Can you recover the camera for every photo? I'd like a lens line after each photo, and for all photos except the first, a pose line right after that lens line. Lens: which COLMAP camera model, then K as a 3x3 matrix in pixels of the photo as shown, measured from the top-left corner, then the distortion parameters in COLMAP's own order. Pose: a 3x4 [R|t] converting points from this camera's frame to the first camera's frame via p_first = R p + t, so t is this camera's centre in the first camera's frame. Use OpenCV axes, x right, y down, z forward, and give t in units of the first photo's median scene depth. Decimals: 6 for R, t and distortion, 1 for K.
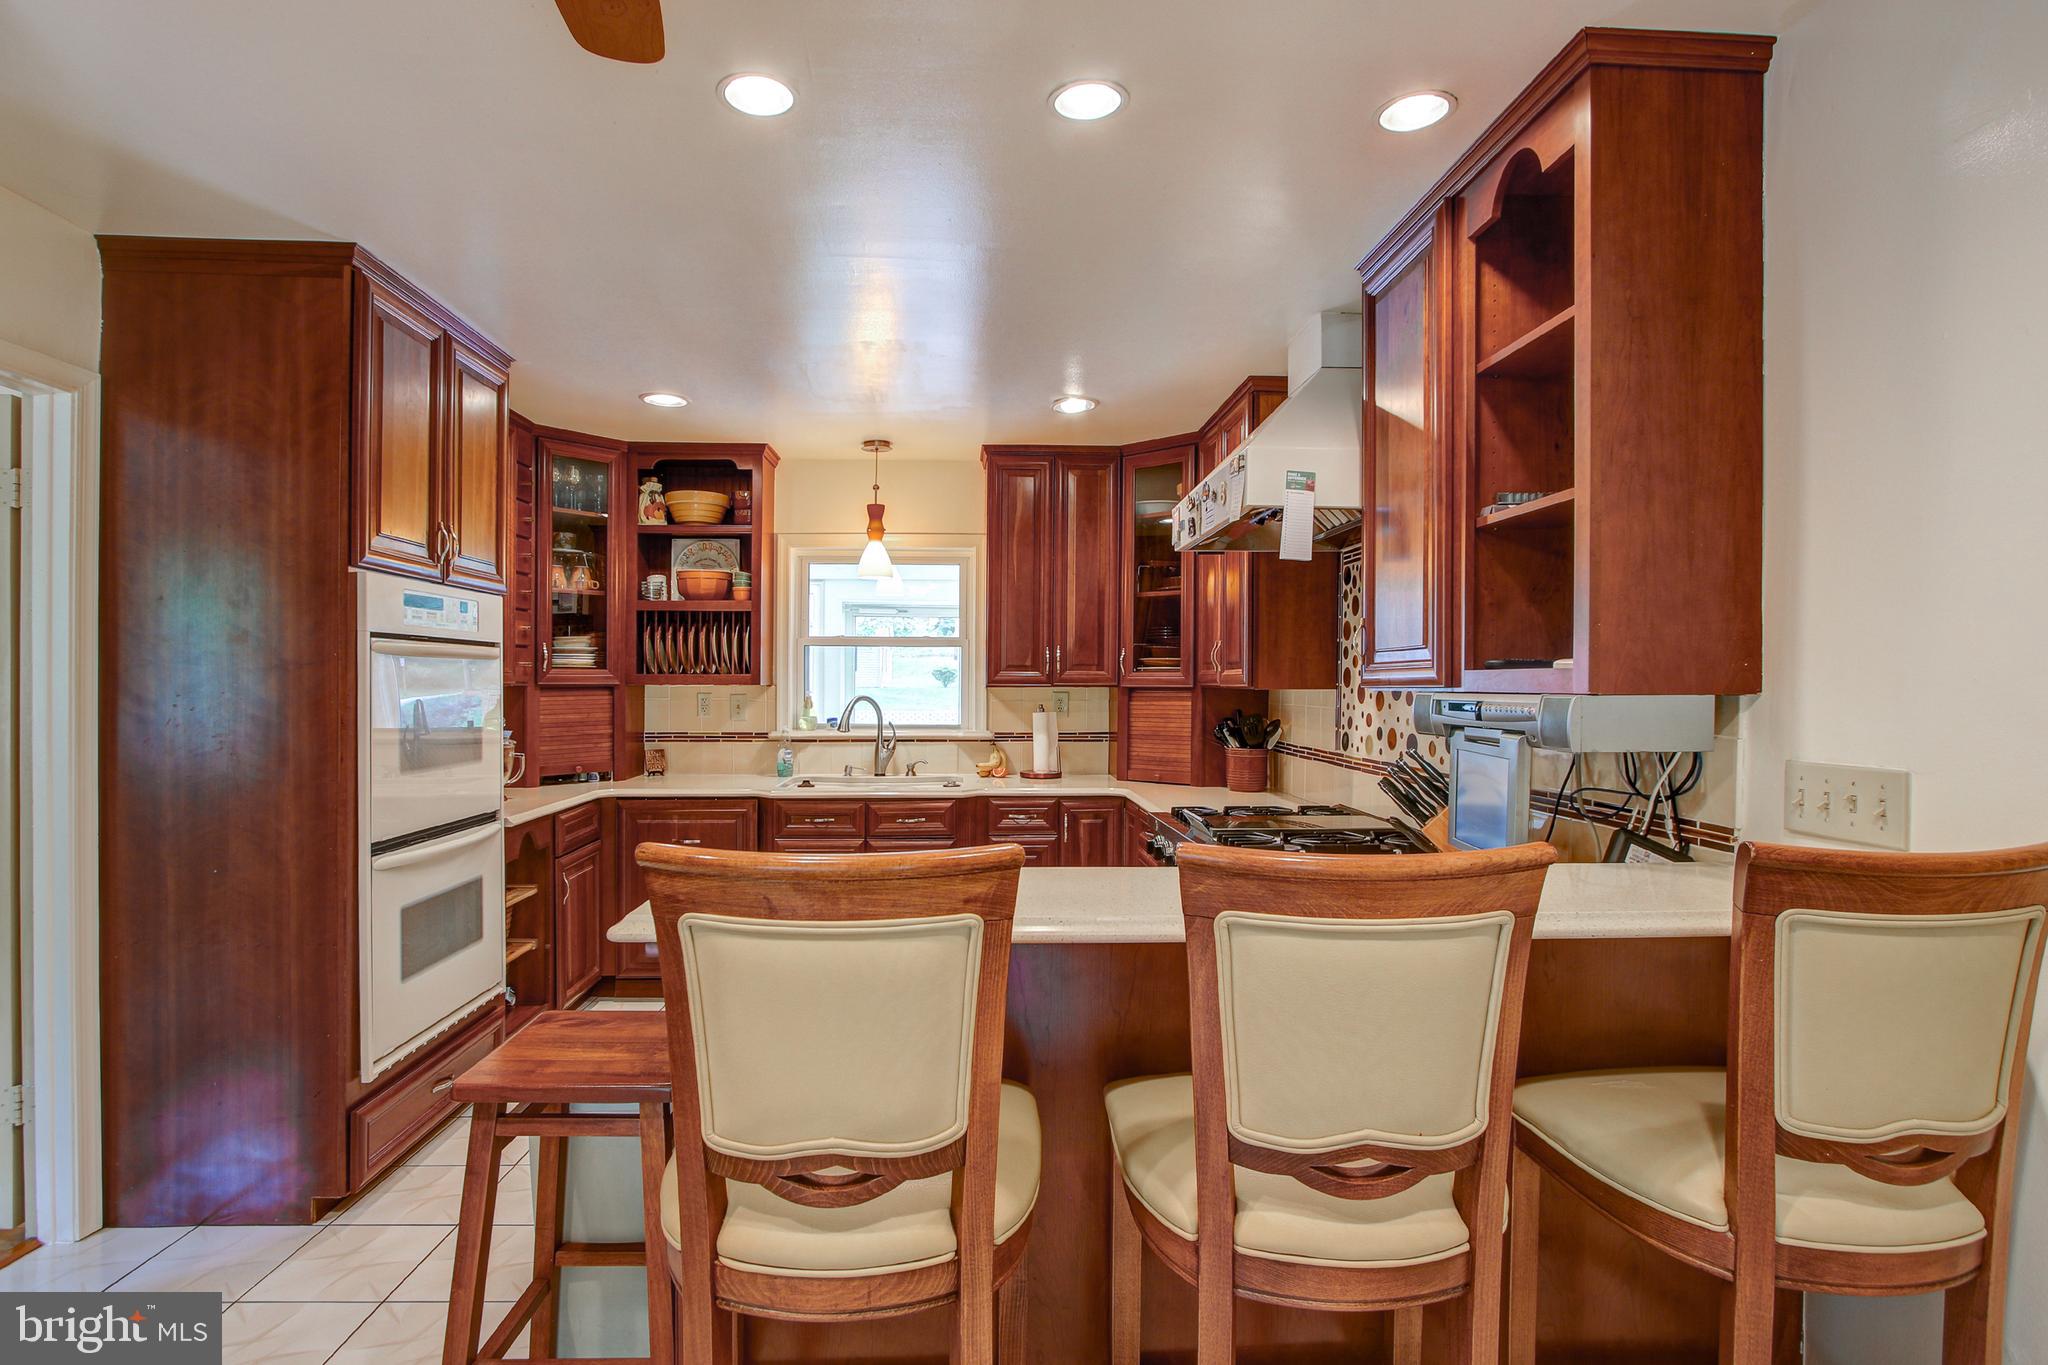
lens RADIAL K [[957.6, 0, 978.5], [0, 957.6, 679.8], [0, 0, 1]] dist [-0.022599, 0.005020]
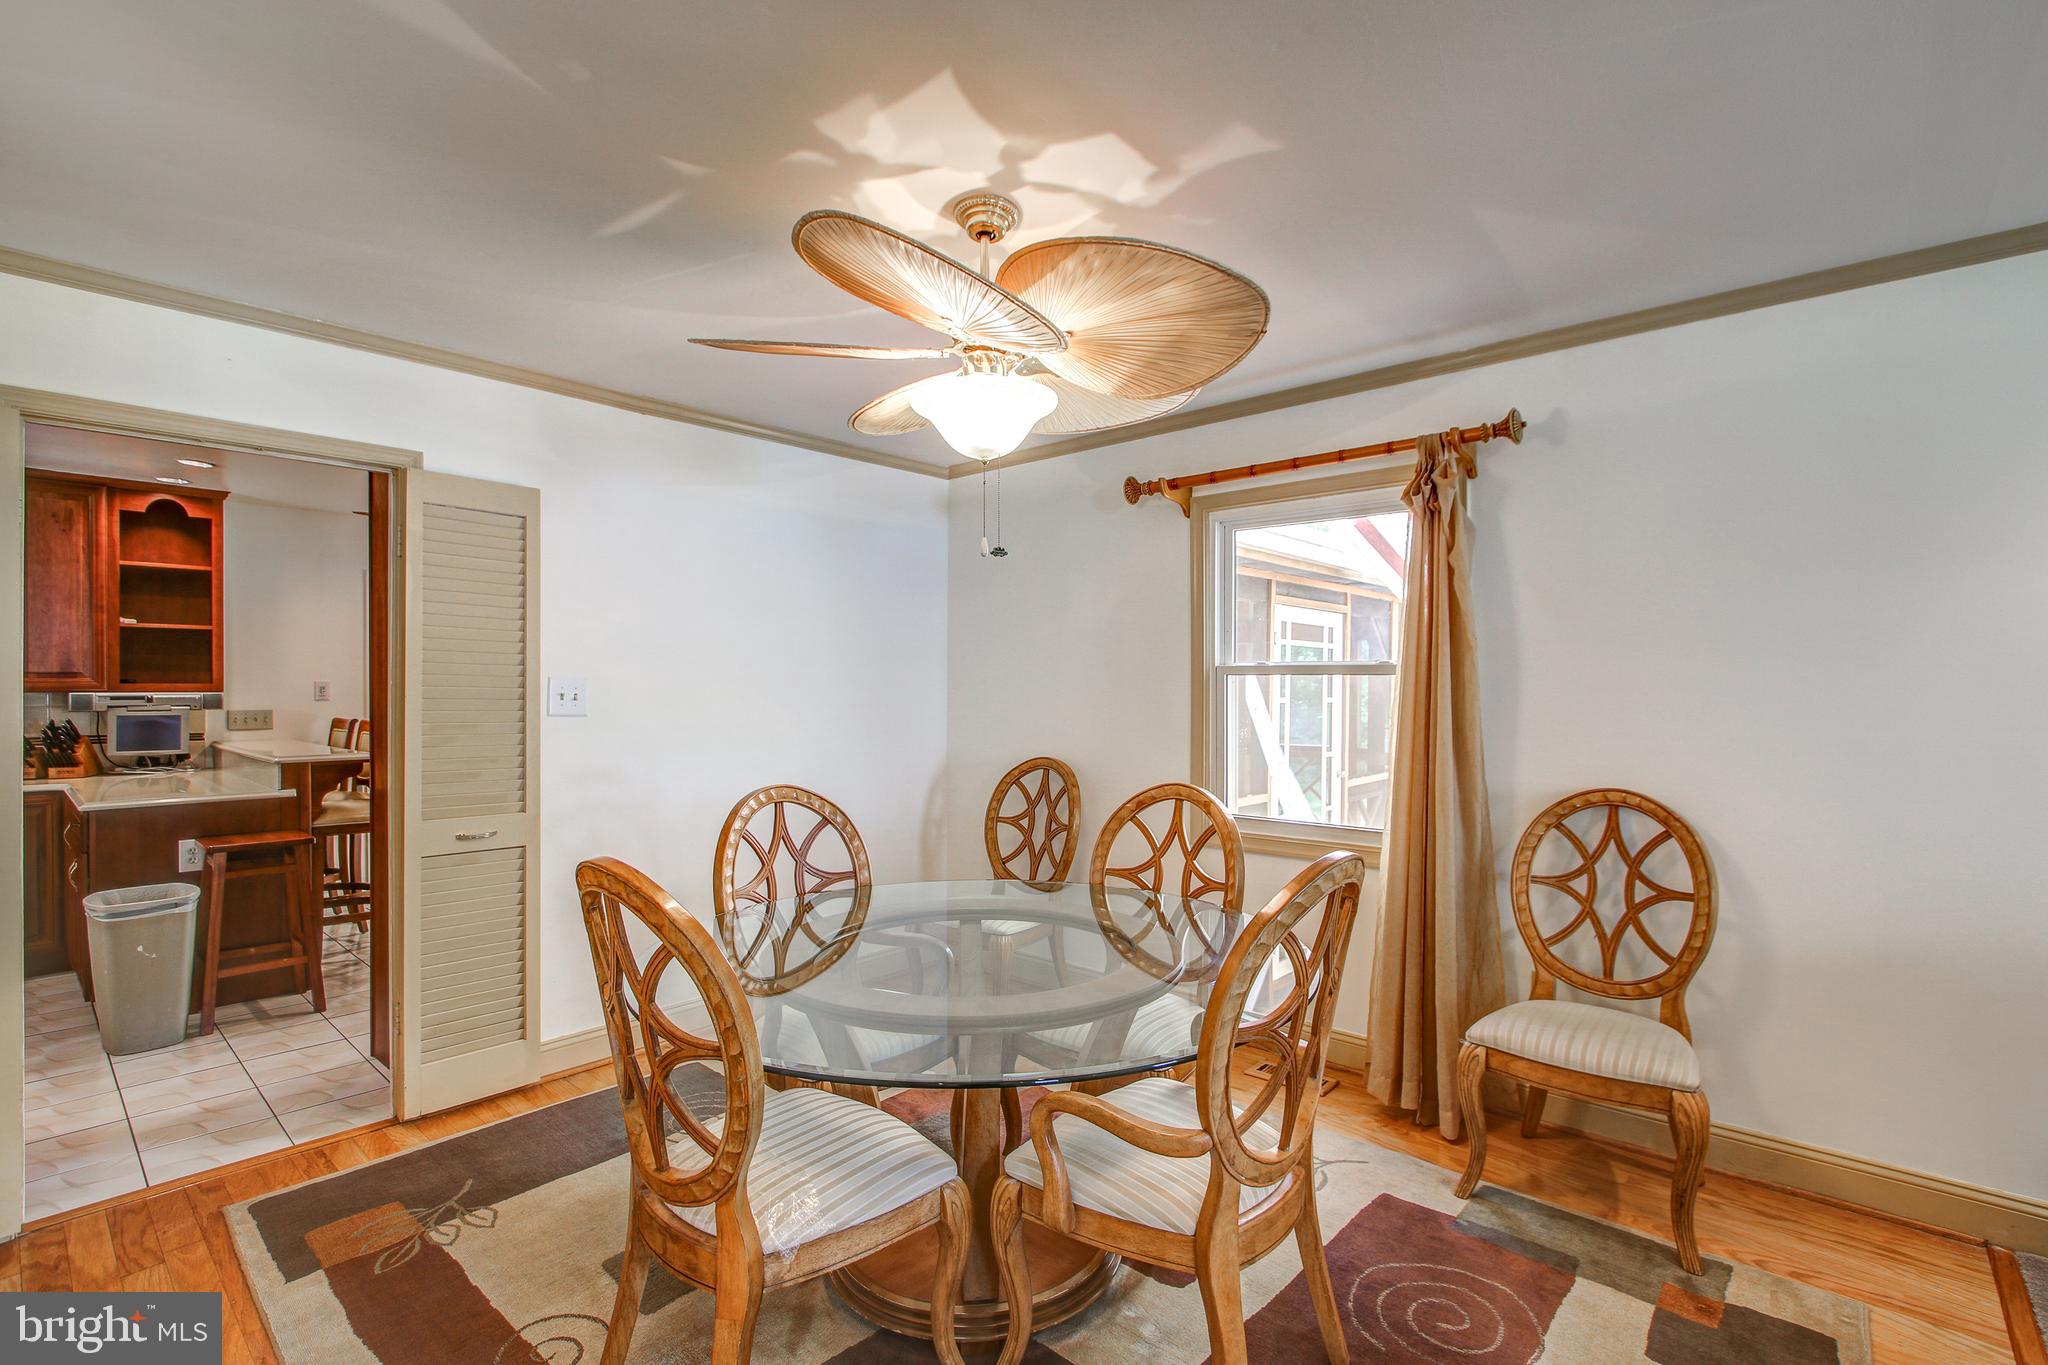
lens RADIAL K [[943.7, 0, 1026.0], [0, 943.7, 691.9], [0, 0, 1]] dist [-0.005193, 0.000487]
pose [[-0.726219, -0.009417, 0.687399, -1.276328], [-0.008782, 0.999952, 0.004420, -0.008679], [-0.687407, -0.002826, -0.726267, 0.504859]]
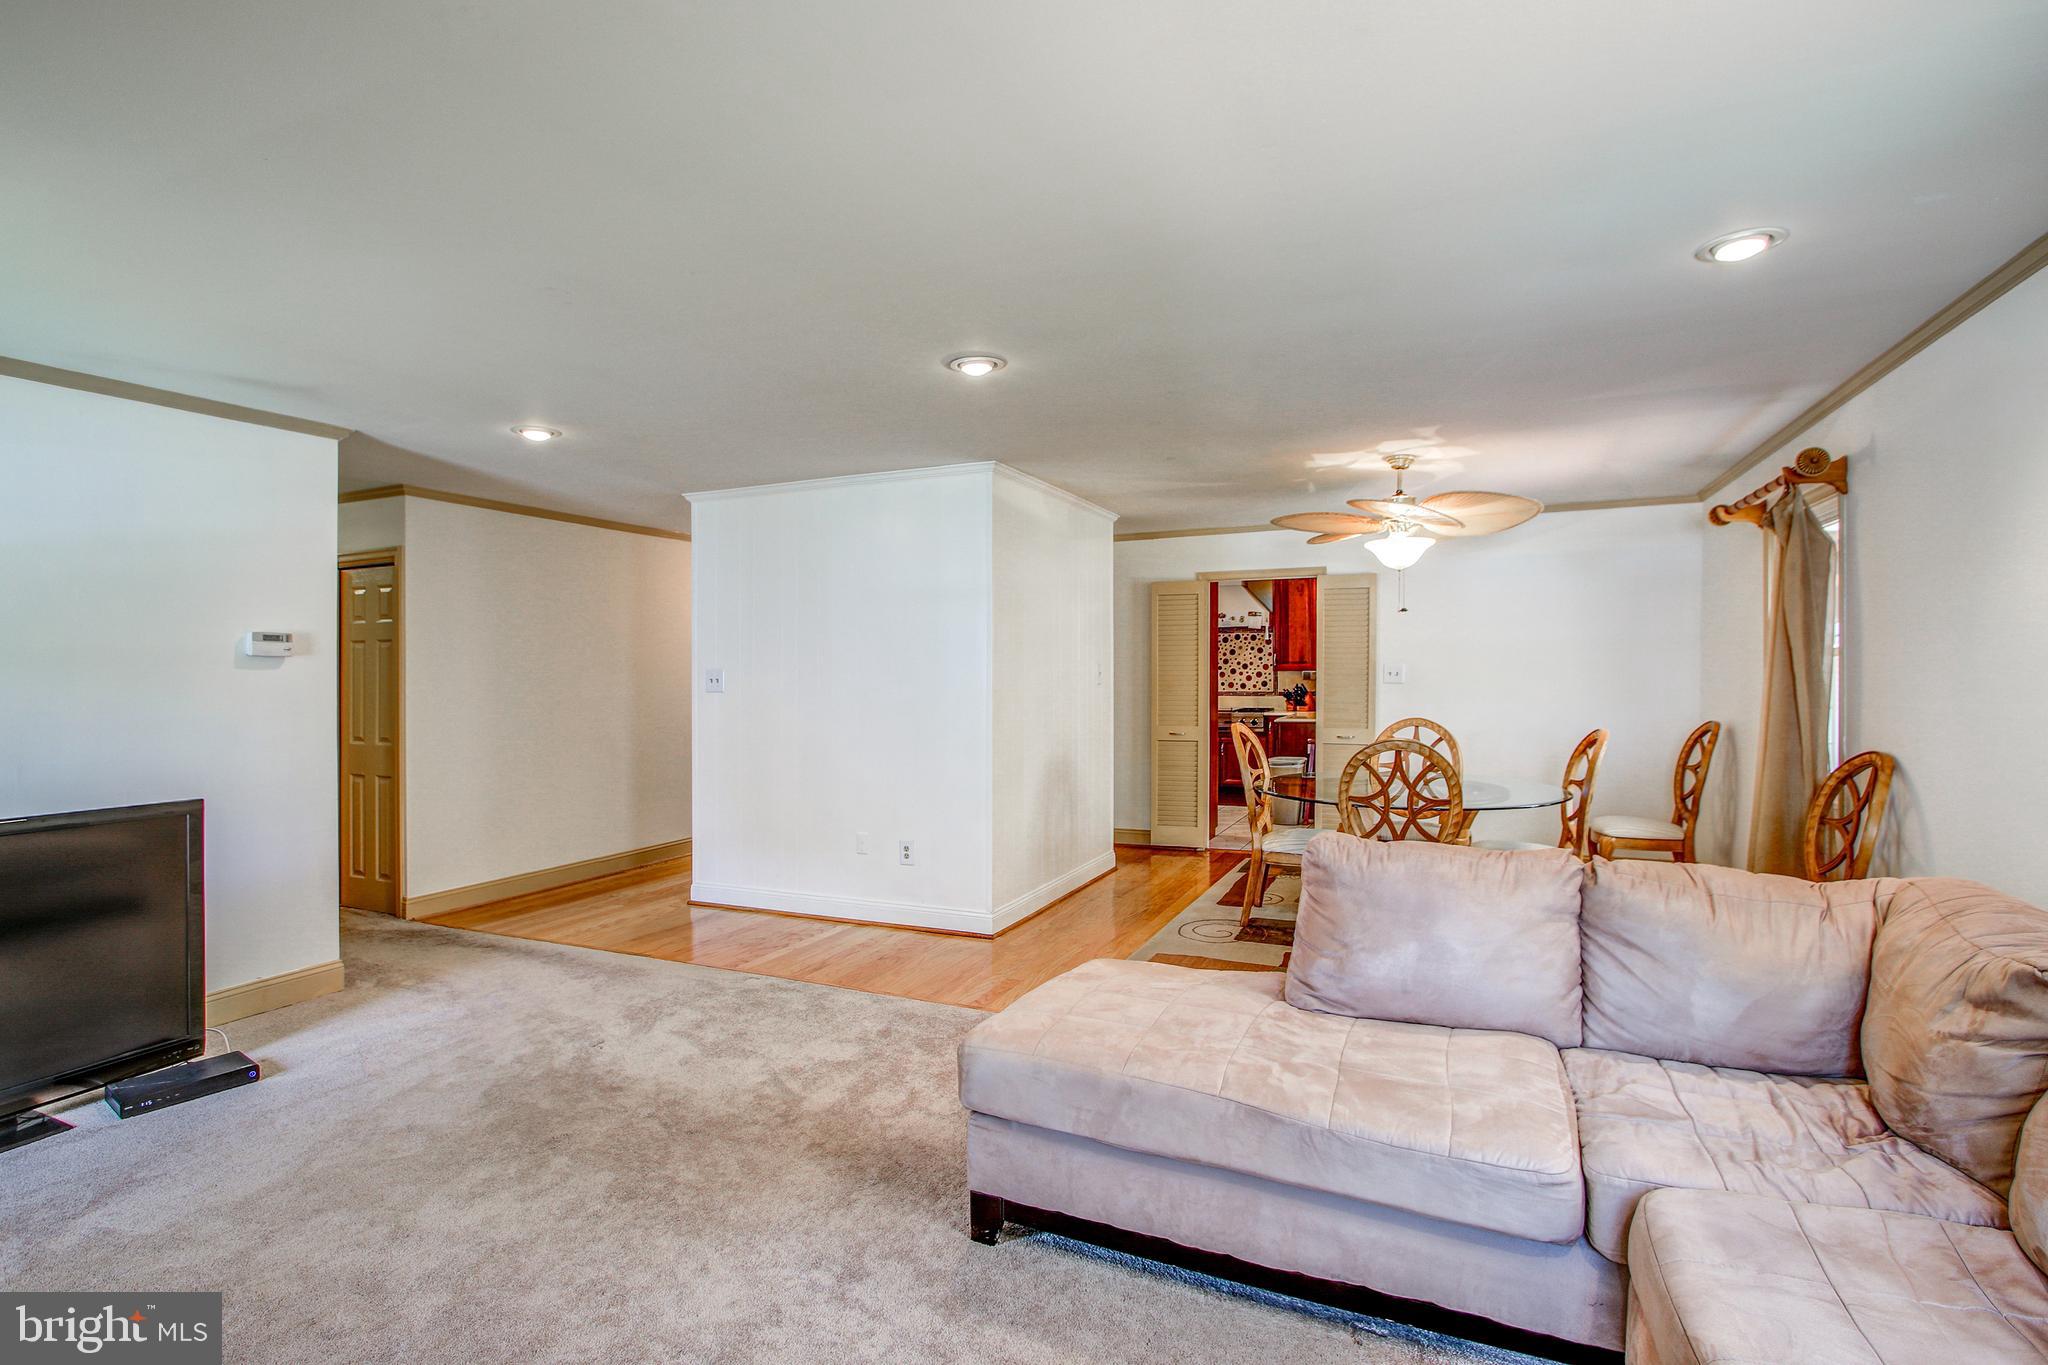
lens RADIAL K [[957.6, 0, 1052.4], [0, 957.6, 675.9], [0, 0, 1]] dist [-0.022599, 0.005020]
pose [[0.419312, -0.016950, 0.907684, -2.109690], [0.006065, 0.999856, 0.015870, -0.022680], [-0.907822, -0.001149, 0.419355, 0.059877]]
